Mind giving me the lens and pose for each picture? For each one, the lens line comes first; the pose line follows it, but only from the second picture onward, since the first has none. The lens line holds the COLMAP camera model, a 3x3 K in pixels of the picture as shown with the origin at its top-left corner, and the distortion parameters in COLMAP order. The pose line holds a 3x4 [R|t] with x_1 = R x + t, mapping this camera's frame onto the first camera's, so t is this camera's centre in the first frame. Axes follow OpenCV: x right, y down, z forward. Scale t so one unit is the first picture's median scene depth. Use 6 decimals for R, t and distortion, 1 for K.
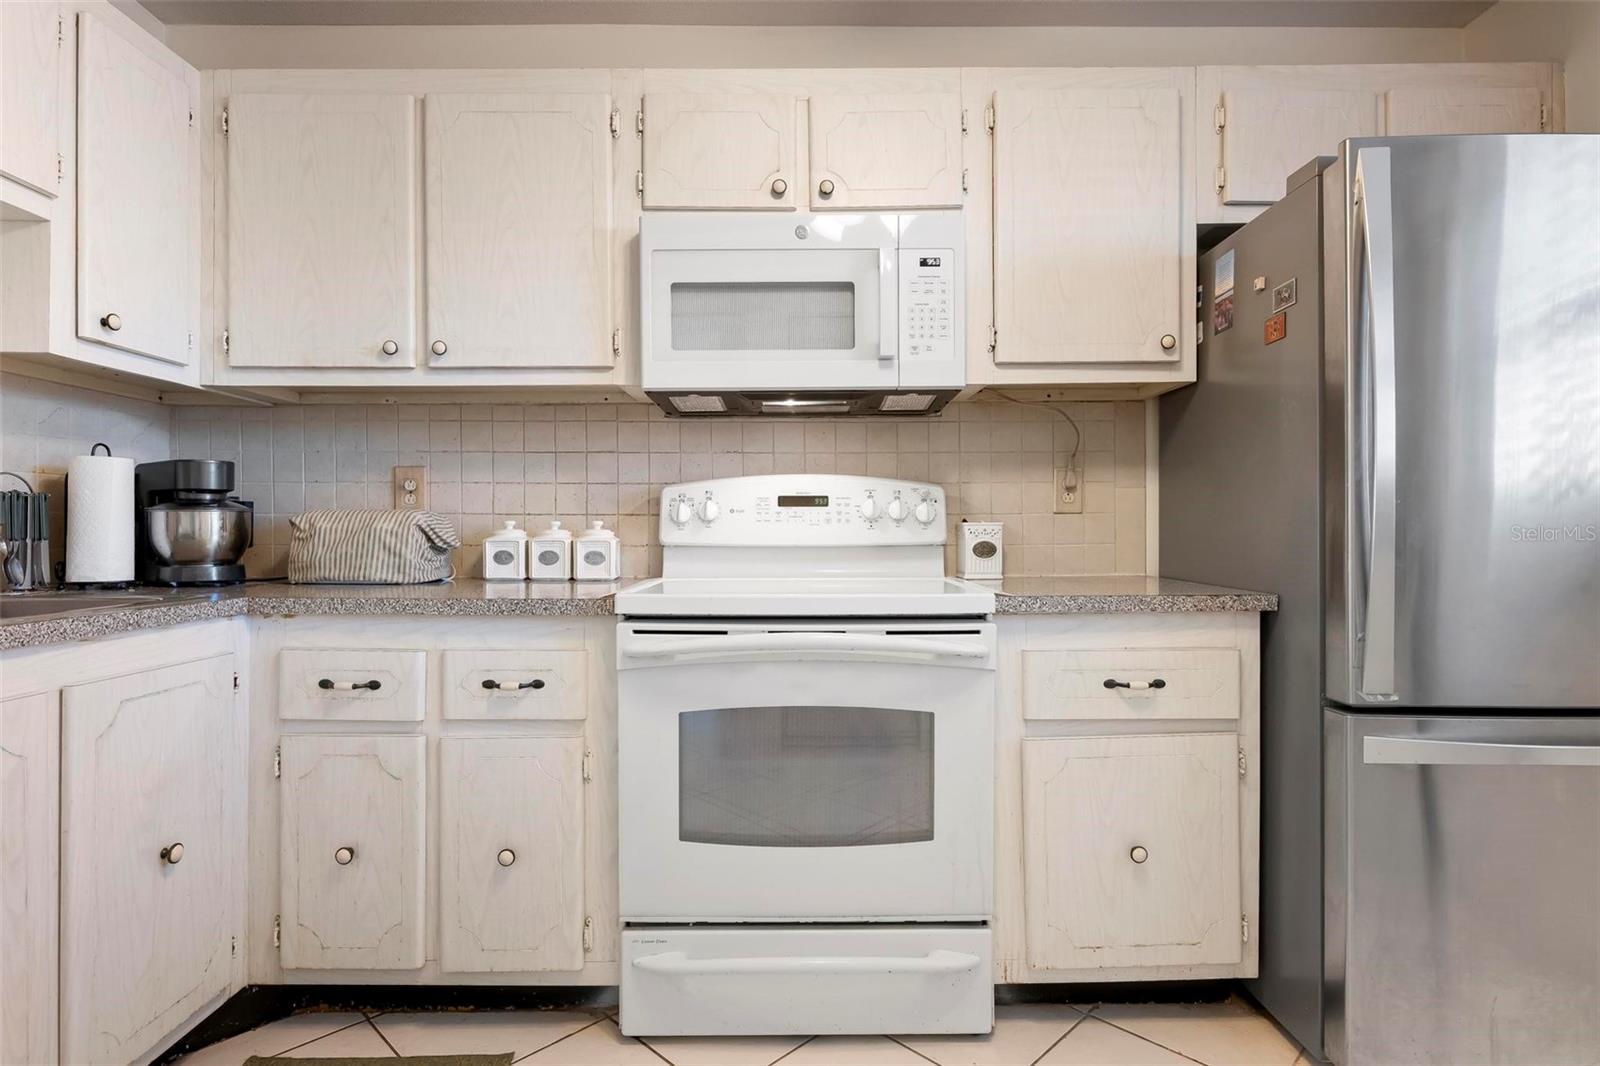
lens RADIAL K [[870.3, 0, 794.5], [0, 870.3, 531.6], [0, 0, 1]] dist [-0.000618, -0.000920]
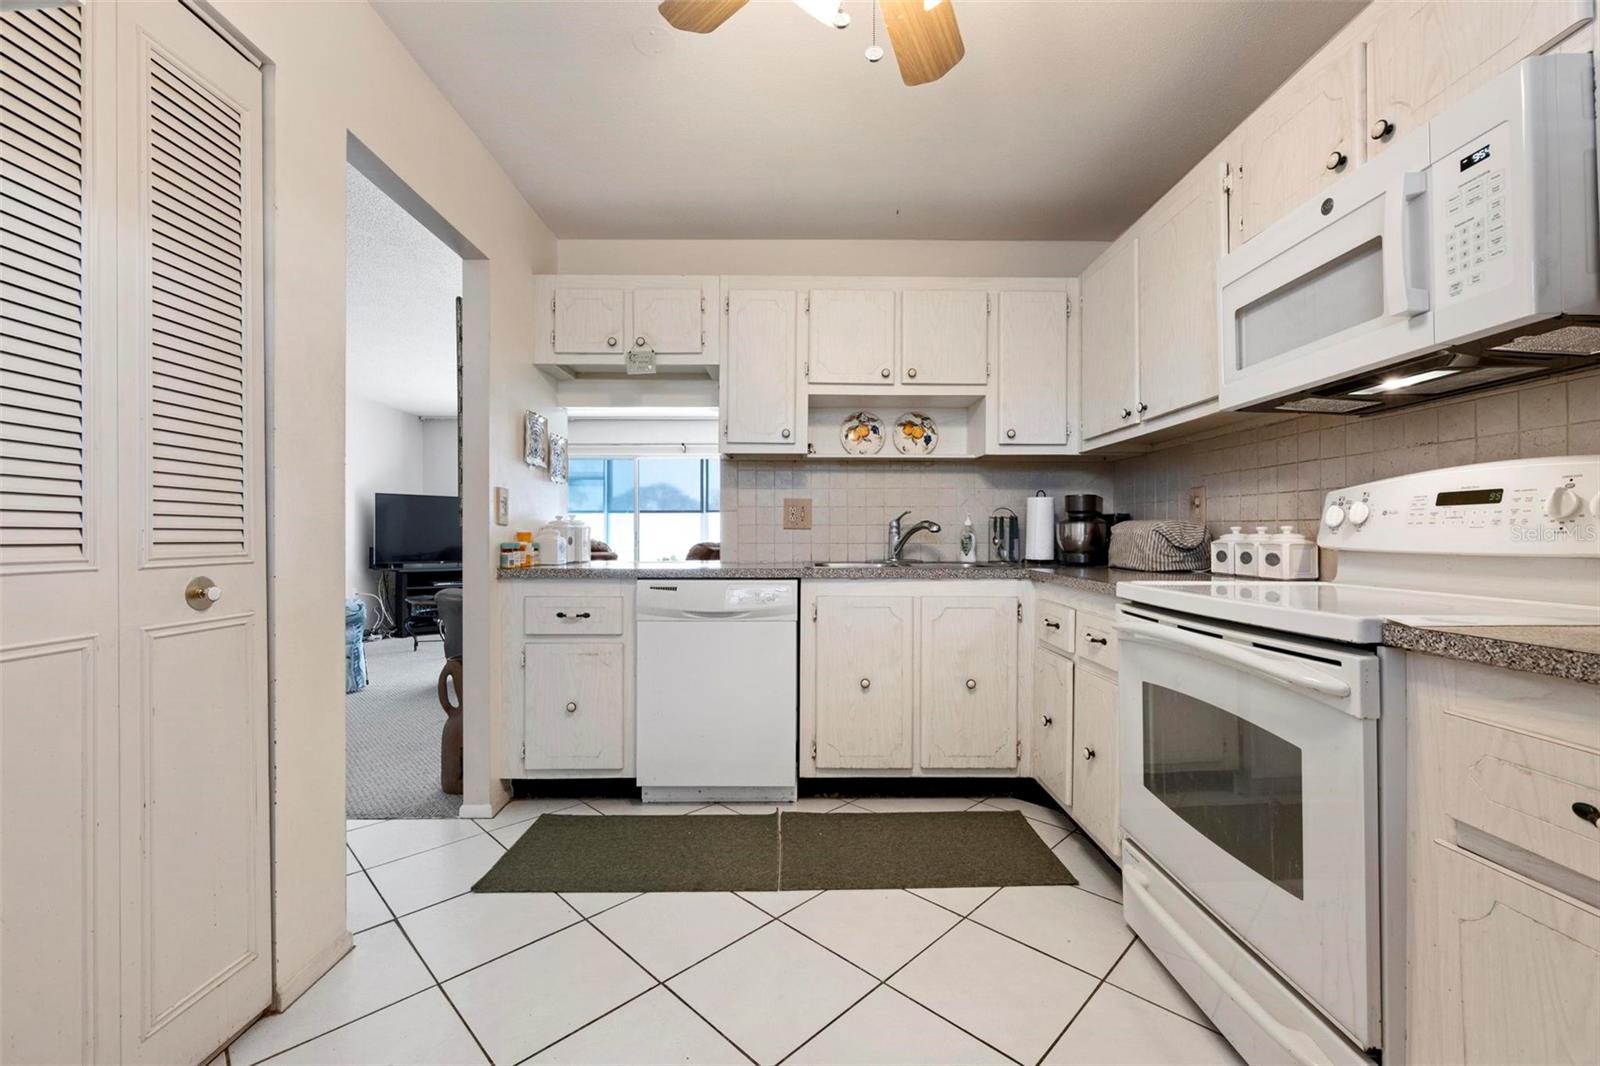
lens RADIAL K [[672.2, 0, 791.7], [0, 672.2, 535.8], [0, 0, 1]] dist [0.004989, -0.000827]
pose [[-0.026384, 0.001862, -0.999650, 0.723512], [-0.004004, 0.999990, 0.001968, 0.001108], [0.999644, 0.004055, -0.026376, 0.455038]]
